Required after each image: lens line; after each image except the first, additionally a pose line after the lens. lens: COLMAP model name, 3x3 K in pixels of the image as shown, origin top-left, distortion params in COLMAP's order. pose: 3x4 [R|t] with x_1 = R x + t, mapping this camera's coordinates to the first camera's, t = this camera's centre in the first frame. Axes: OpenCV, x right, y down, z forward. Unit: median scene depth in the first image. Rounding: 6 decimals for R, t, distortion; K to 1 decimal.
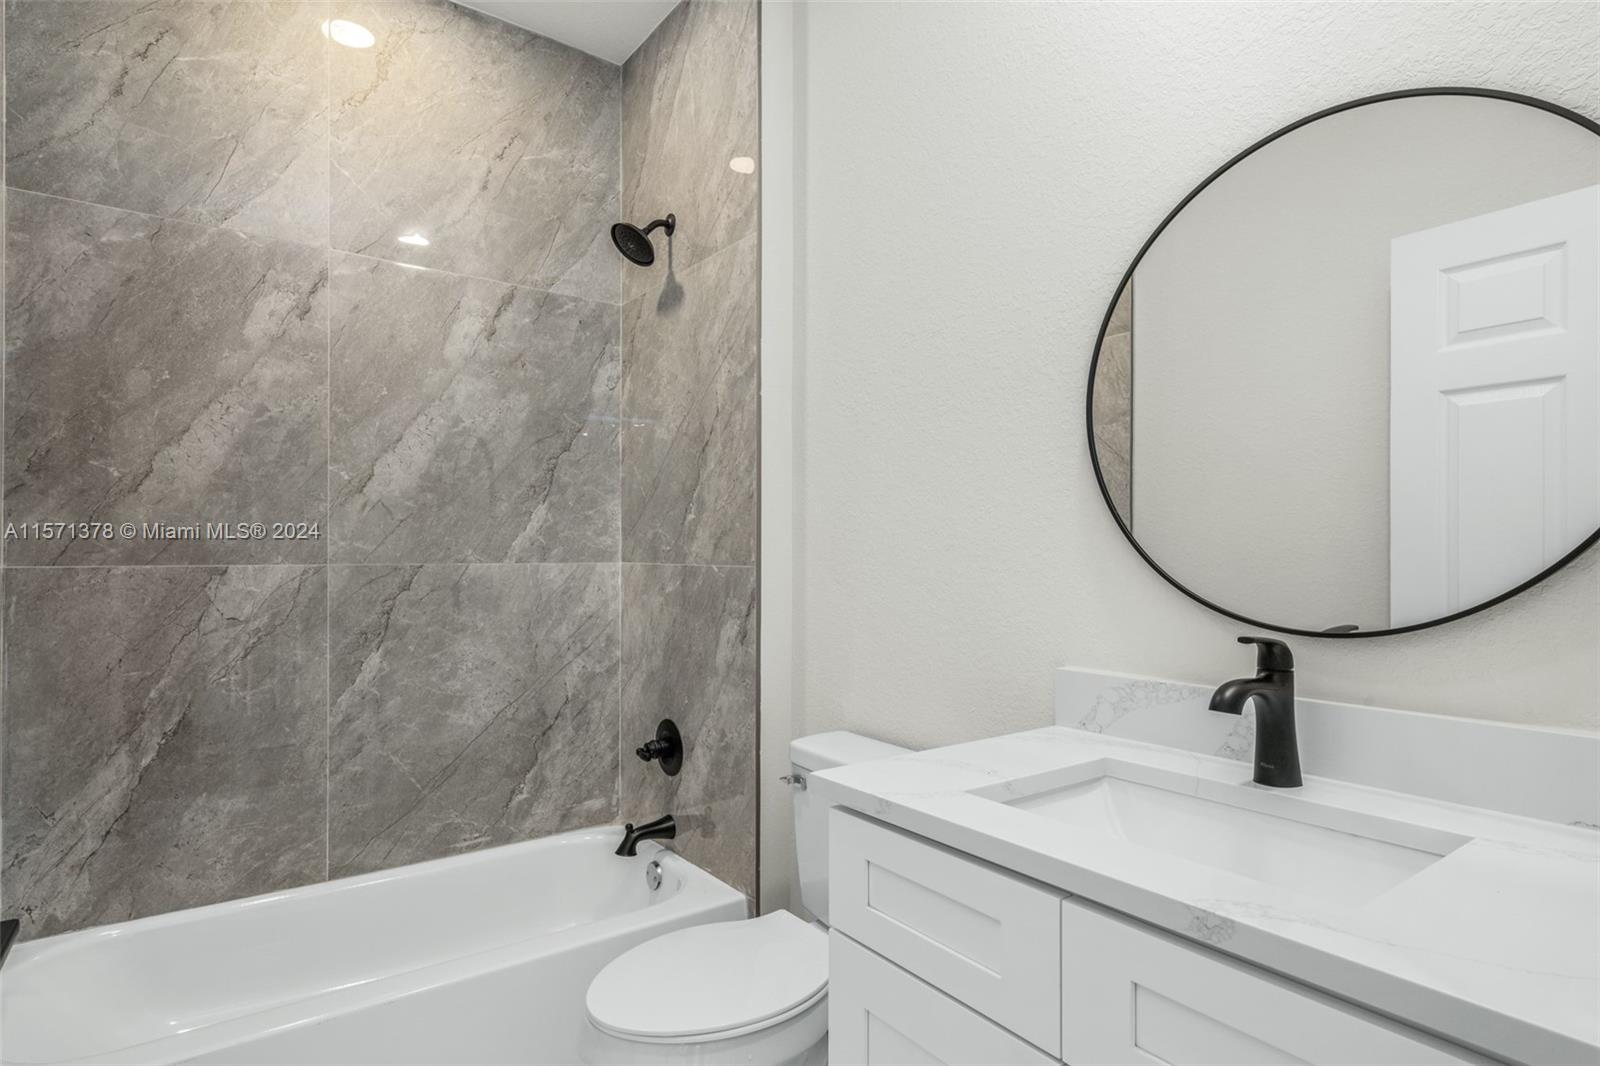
lens RADIAL K [[823.6, 0, 762.9], [0, 823.6, 555.4], [0, 0, 1]] dist [0.000457, 0.001214]
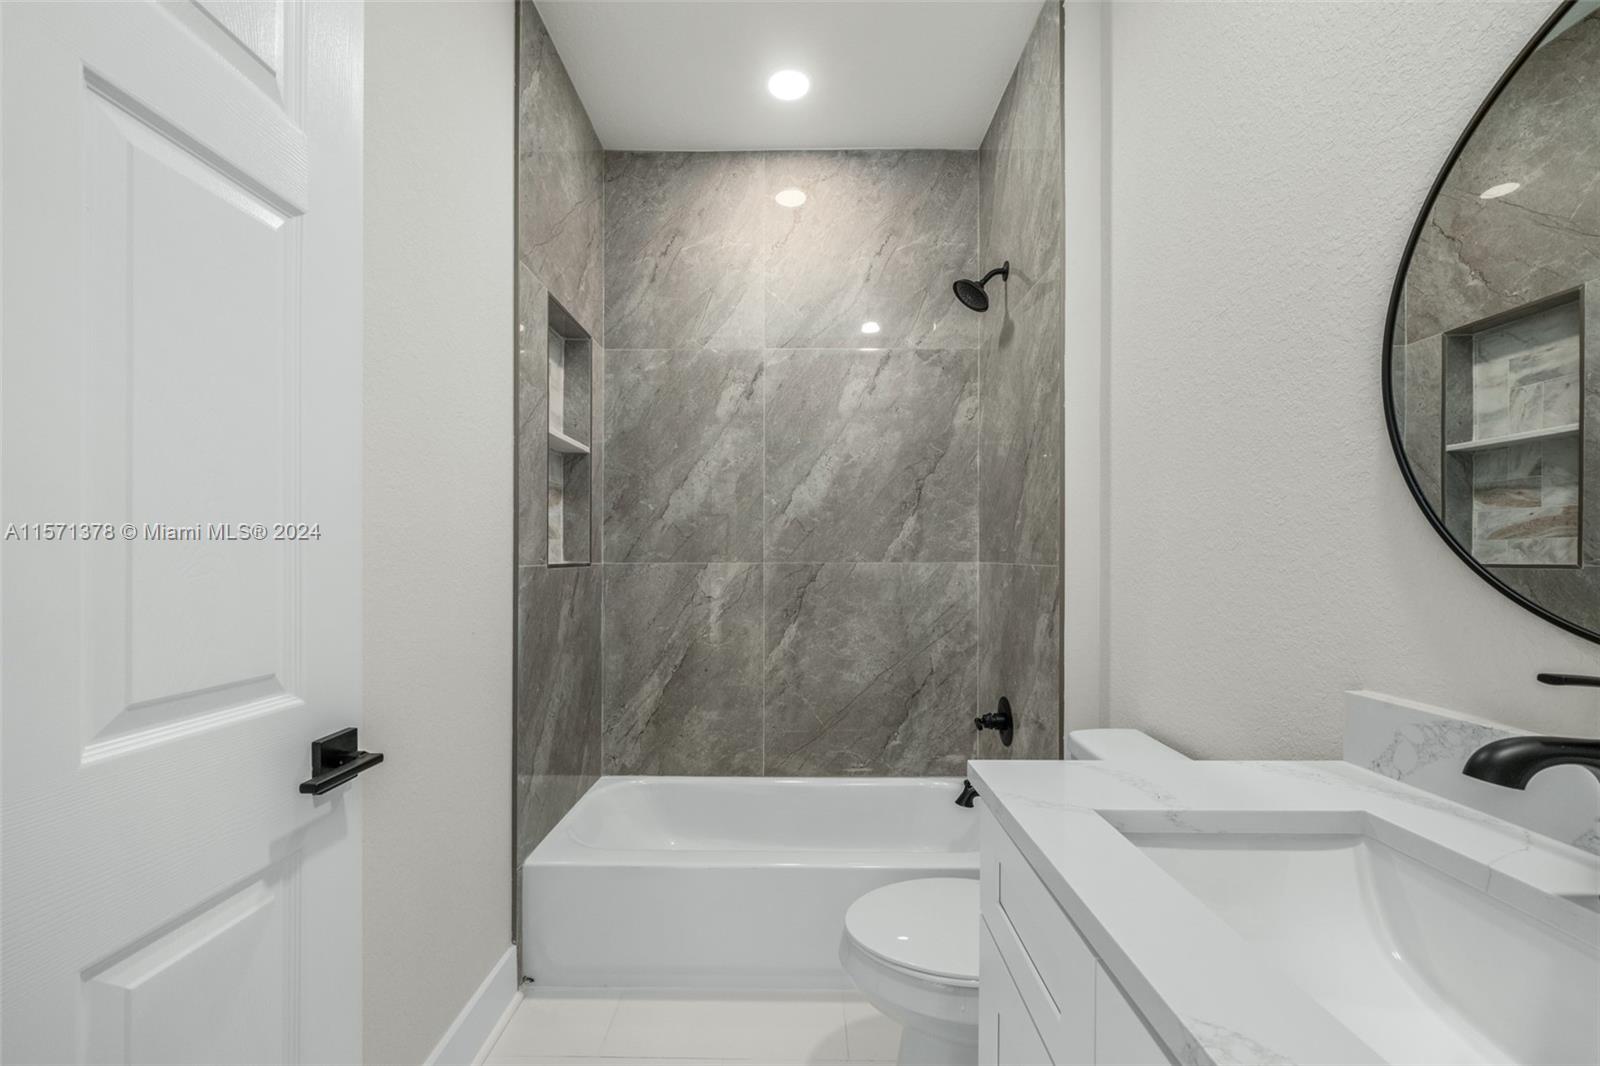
lens RADIAL K [[635.1, 0, 798.3], [0, 635.1, 558.9], [0, 0, 1]] dist [-0.003391, -0.001077]
pose [[0.810873, 0.000379, -0.585222, 0.186726], [0.000695, 0.999998, 0.001610, 0.002443], [0.585222, -0.001712, 0.810871, 0.111978]]
